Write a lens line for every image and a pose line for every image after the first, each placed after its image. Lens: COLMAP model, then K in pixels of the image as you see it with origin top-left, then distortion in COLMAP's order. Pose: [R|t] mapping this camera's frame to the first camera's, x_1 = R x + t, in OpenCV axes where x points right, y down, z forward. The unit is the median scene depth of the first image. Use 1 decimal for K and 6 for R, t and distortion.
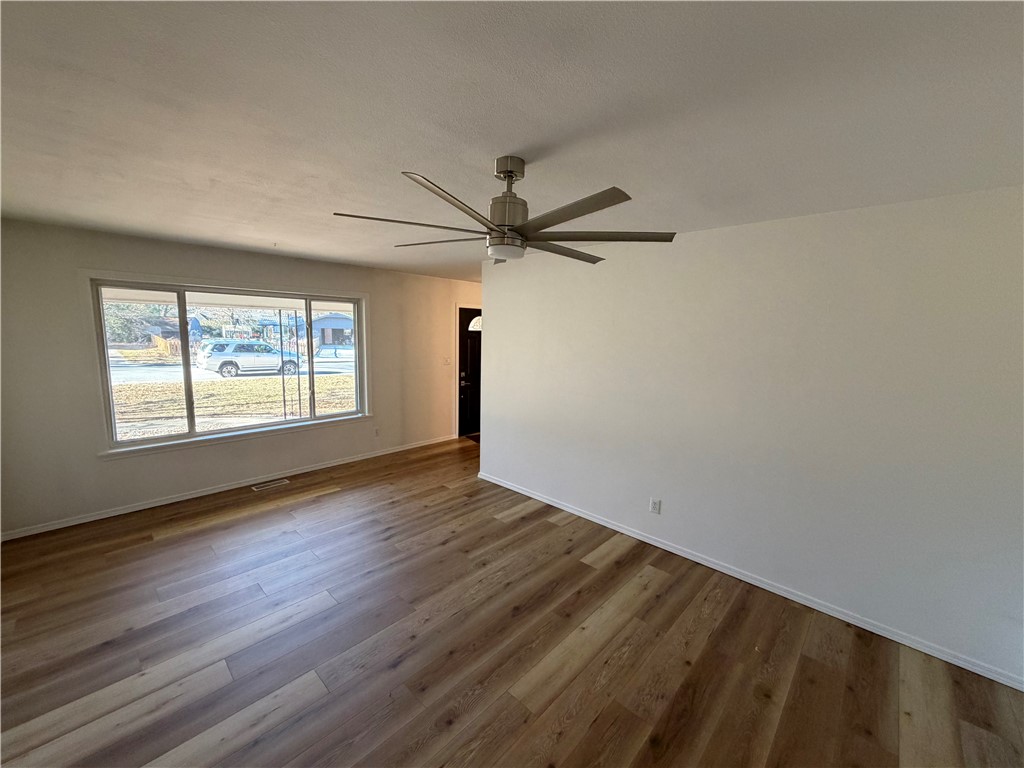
lens RADIAL K [[406.7, 0, 508.7], [0, 406.7, 385.1], [0, 0, 1]] dist [-0.000790, -0.000169]
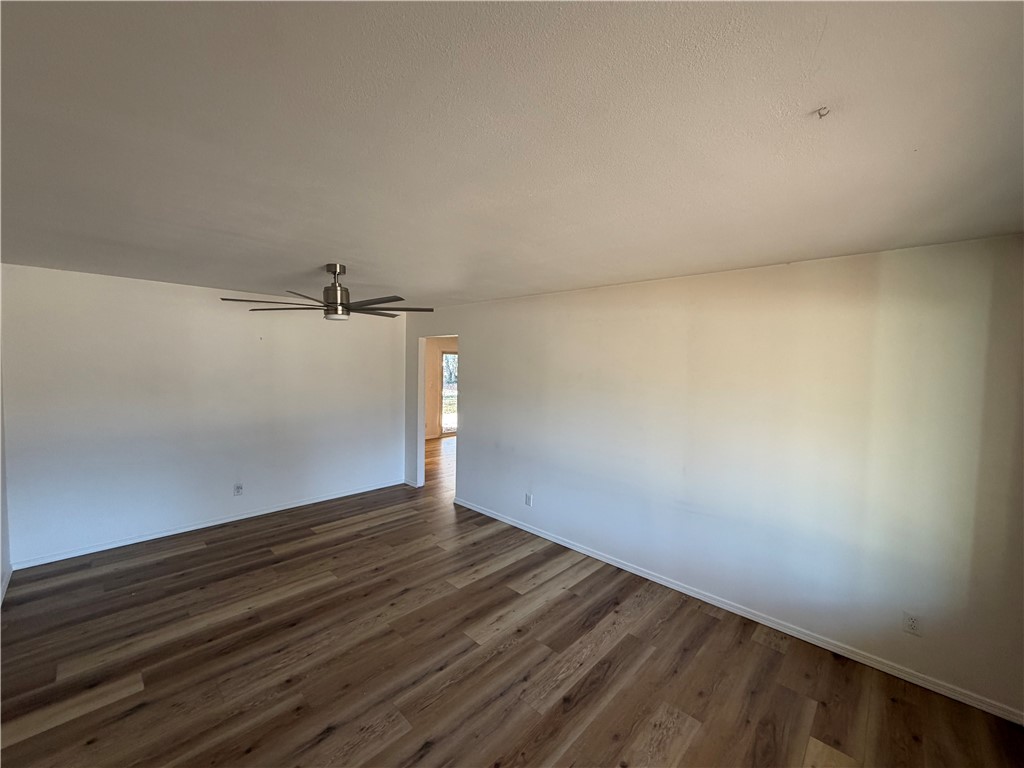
lens RADIAL K [[406.7, 0, 508.7], [0, 406.7, 385.1], [0, 0, 1]] dist [-0.000790, -0.000169]
pose [[-0.999130, -0.041477, 0.004280, -0.513068], [-0.039867, 0.980309, 0.193402, -0.282619], [-0.012217, 0.193064, -0.981110, 1.884326]]
